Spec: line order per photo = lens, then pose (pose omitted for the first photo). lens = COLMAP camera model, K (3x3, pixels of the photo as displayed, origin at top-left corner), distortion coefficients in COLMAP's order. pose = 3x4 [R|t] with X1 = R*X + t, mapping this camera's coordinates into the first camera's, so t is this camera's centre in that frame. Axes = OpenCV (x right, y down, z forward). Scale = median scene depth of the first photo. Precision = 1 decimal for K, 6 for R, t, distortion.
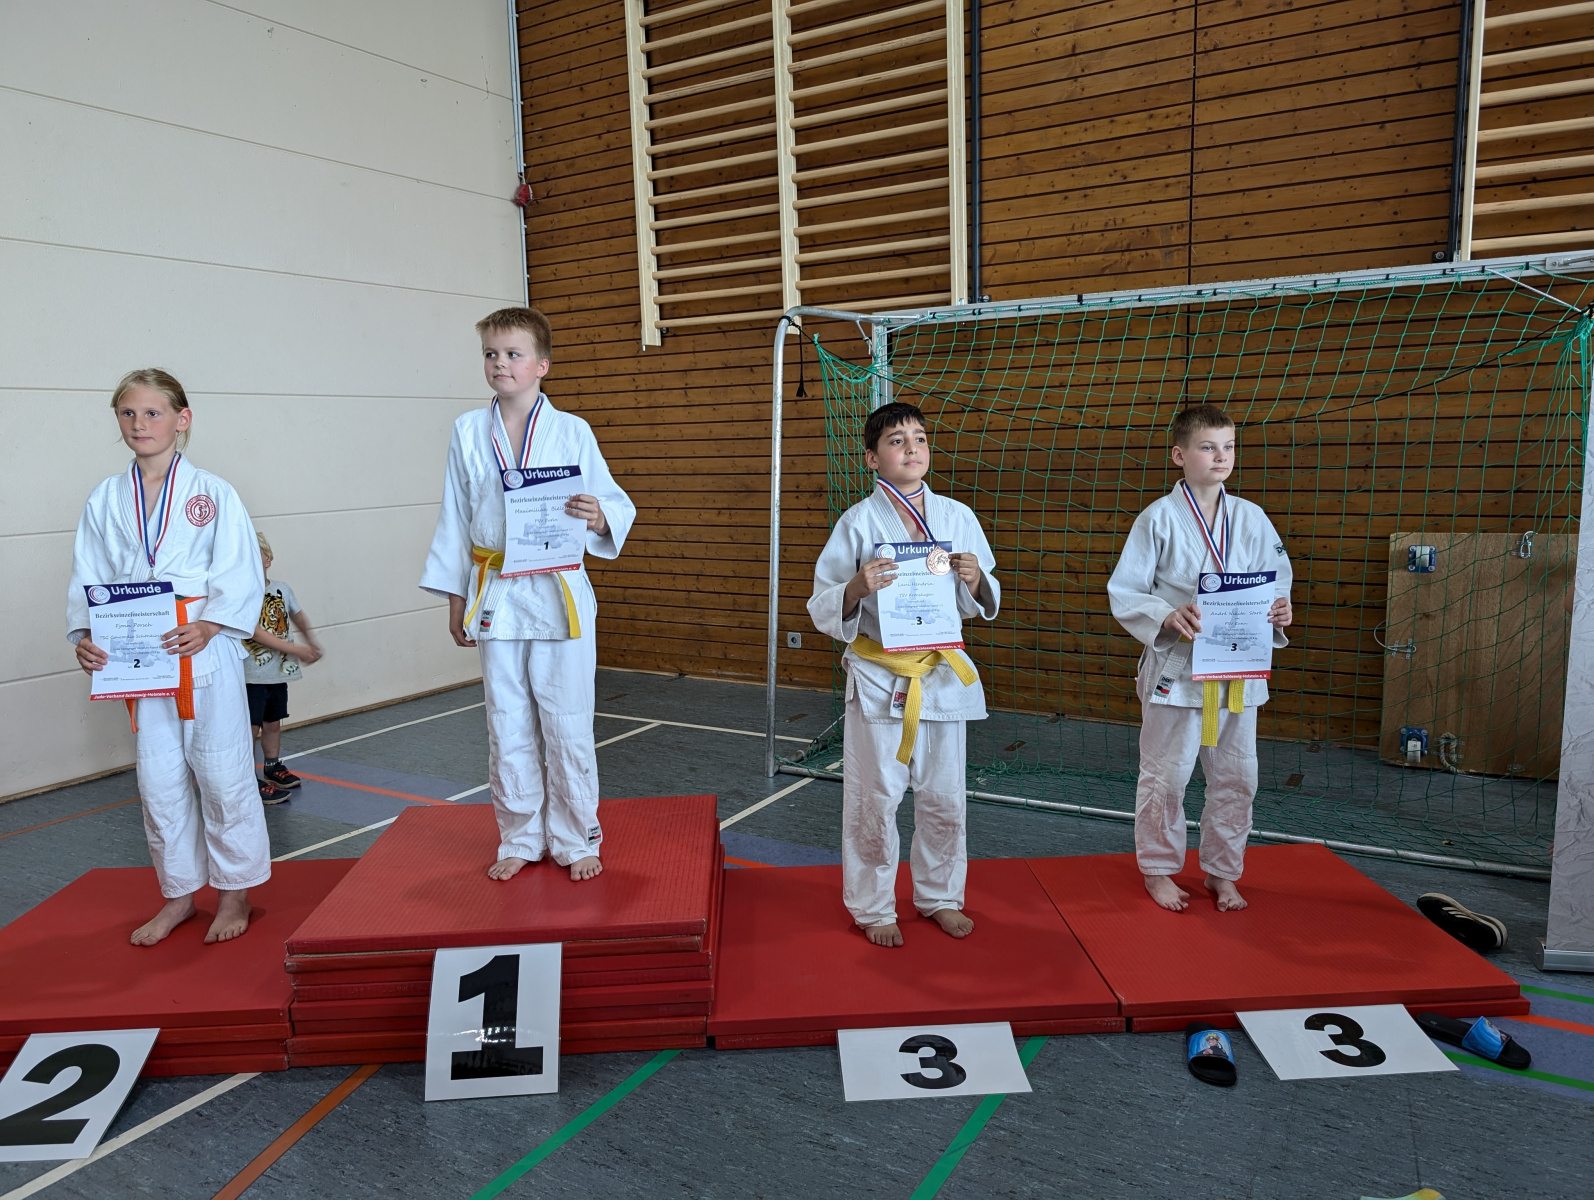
lens RADIAL K [[1136.0, 0, 797.3], [0, 1136.0, 602.8], [0, 0, 1]] dist [0.001021, -0.000260]
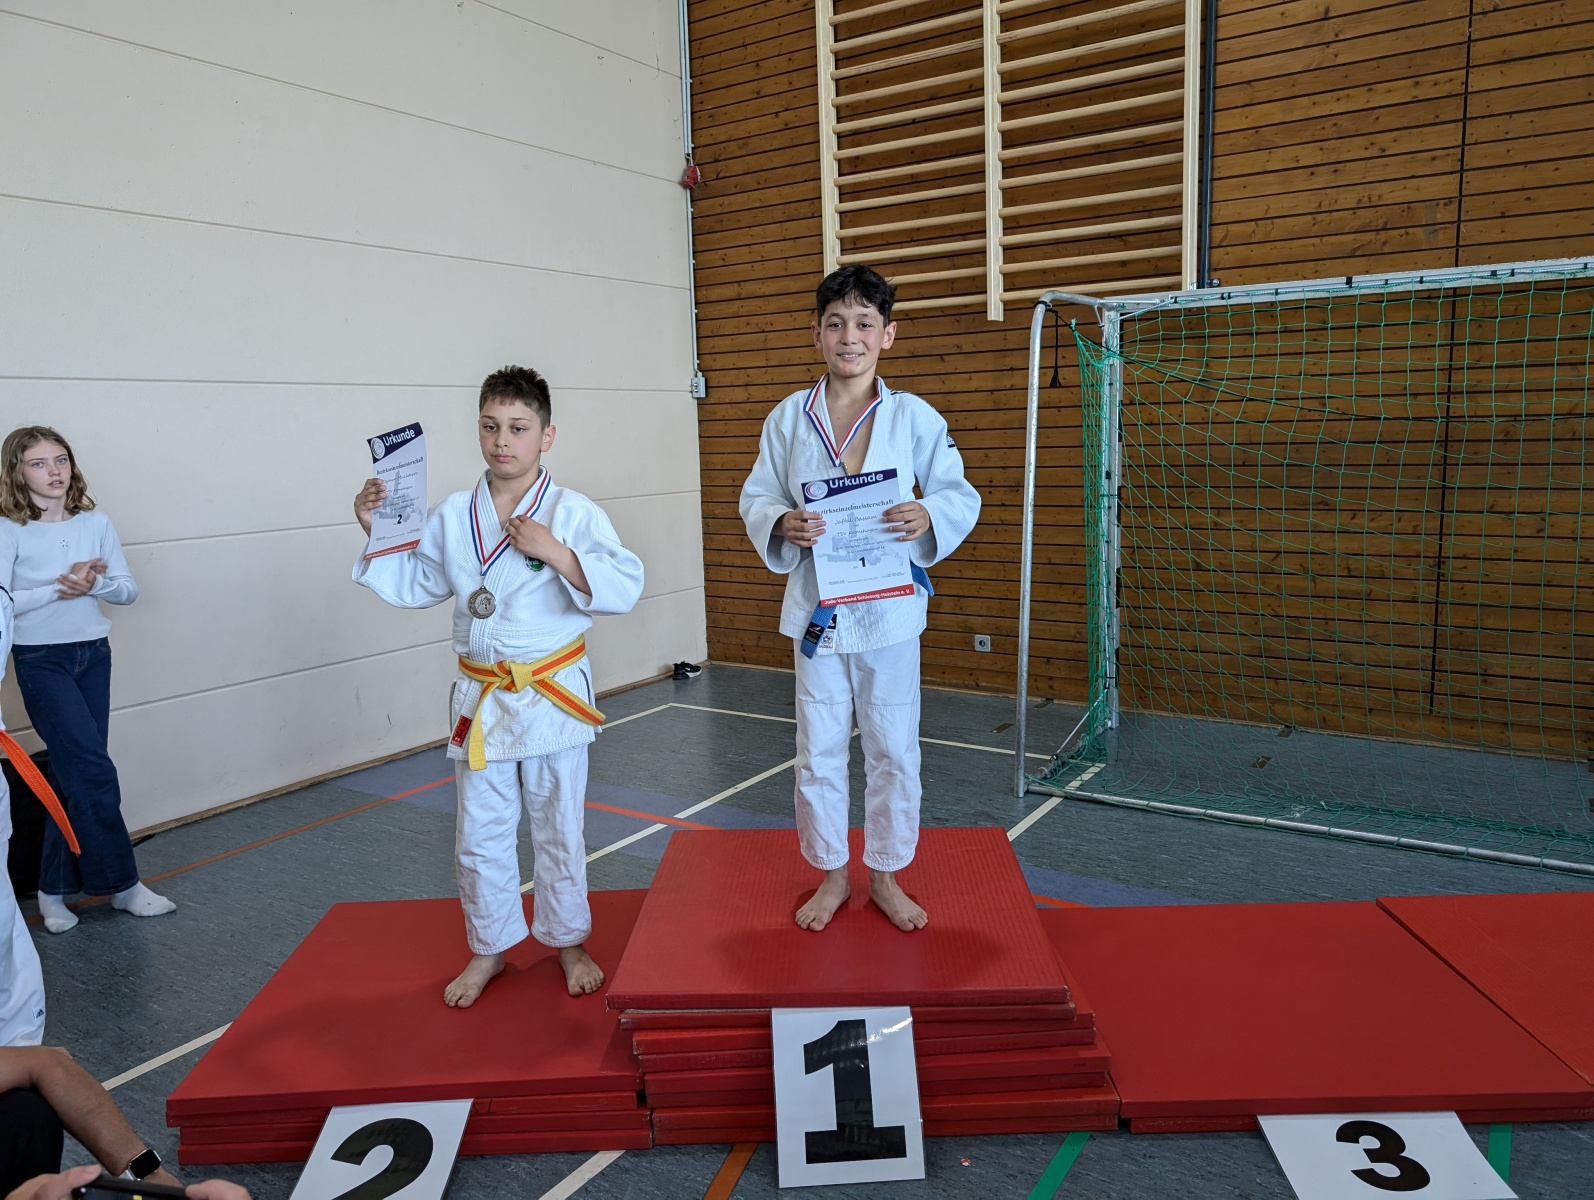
lens RADIAL K [[1121.4, 0, 812.3], [0, 1121.4, 597.2], [0, 0, 1]] dist [0.003120, -0.002306]
pose [[0.999652, 0.004718, -0.025973, -0.142436], [-0.004570, 0.999973, 0.005753, -0.012106], [0.026000, -0.005632, 0.999646, 0.065621]]
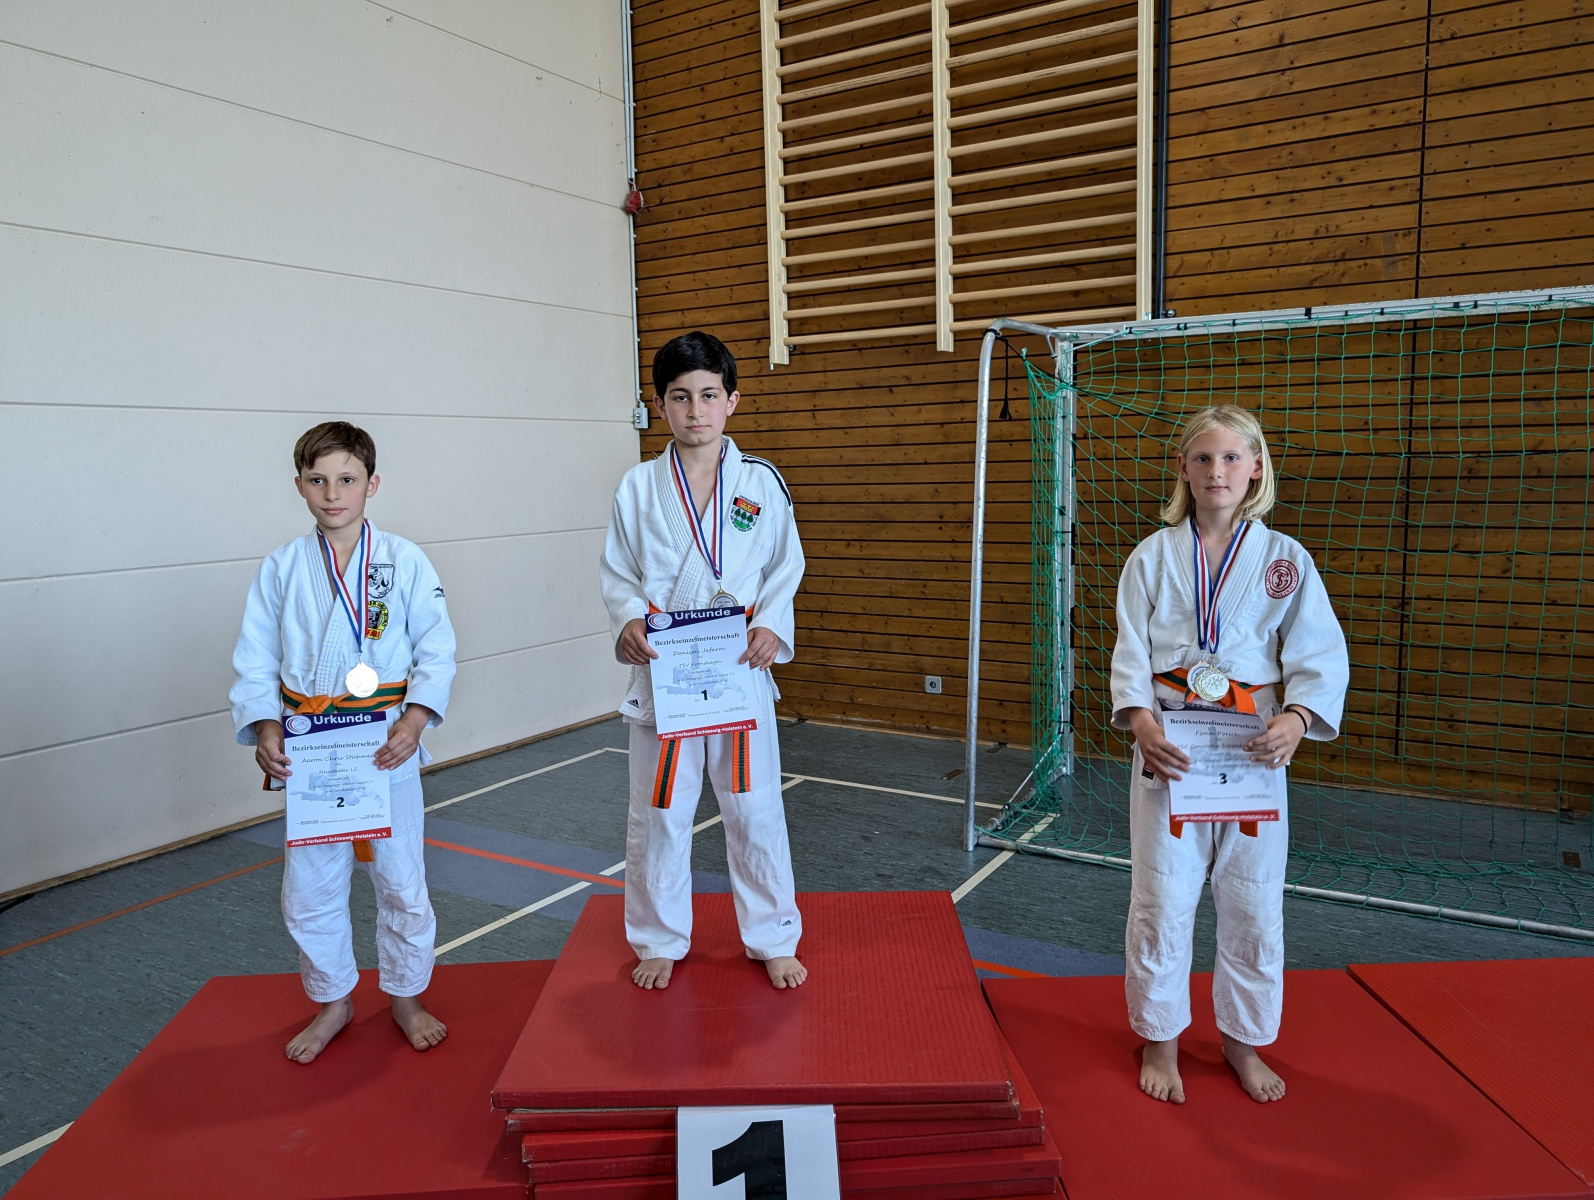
lens RADIAL K [[1129.1, 0, 798.3], [0, 1129.1, 597.1], [0, 0, 1]] dist [0.001927, -0.002950]
pose [[0.999971, 0.007386, -0.001790, -0.129559], [-0.007430, 0.999648, -0.025451, -0.016000], [0.001602, 0.025463, 0.999674, 0.103846]]
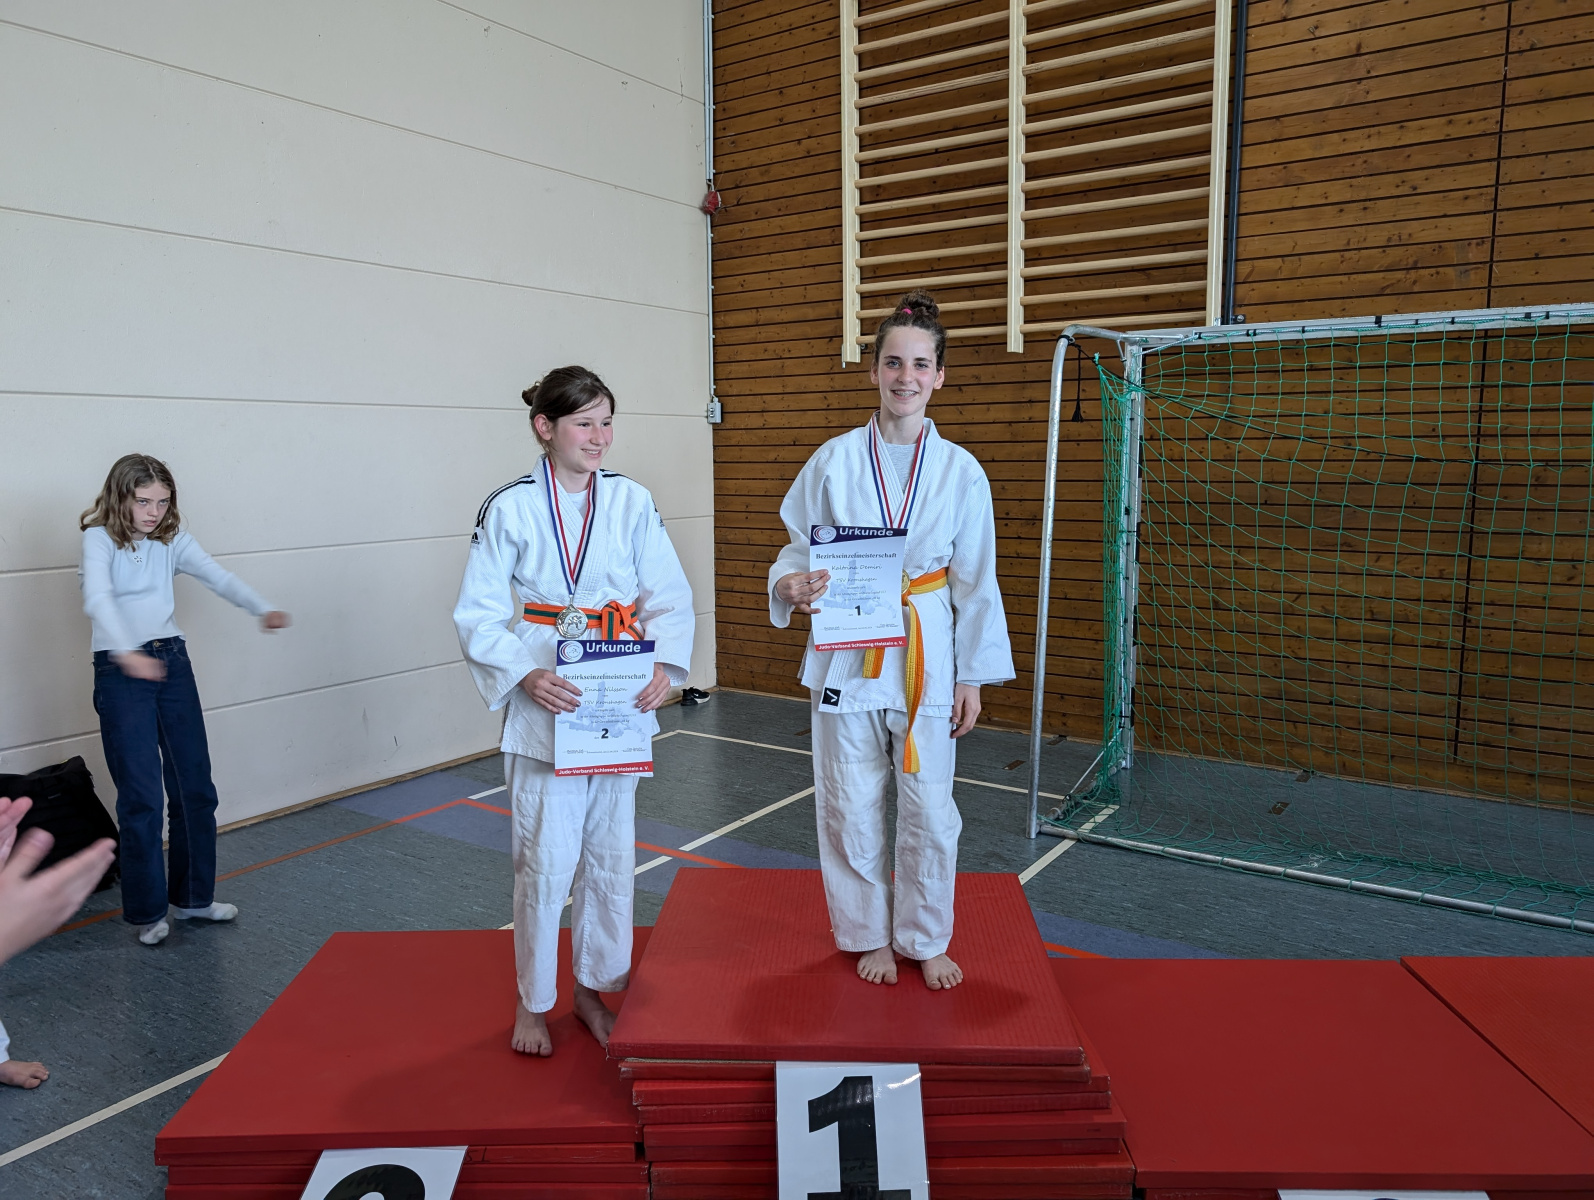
lens RADIAL K [[1122.5, 0, 801.4], [0, 1122.5, 600.8], [0, 0, 1]] dist [0.004712, -0.005701]
pose [[0.998637, 0.027333, -0.044466, -0.144906], [-0.027825, 0.999558, -0.010483, -0.018761], [0.044160, 0.011706, 0.998956, 0.074703]]
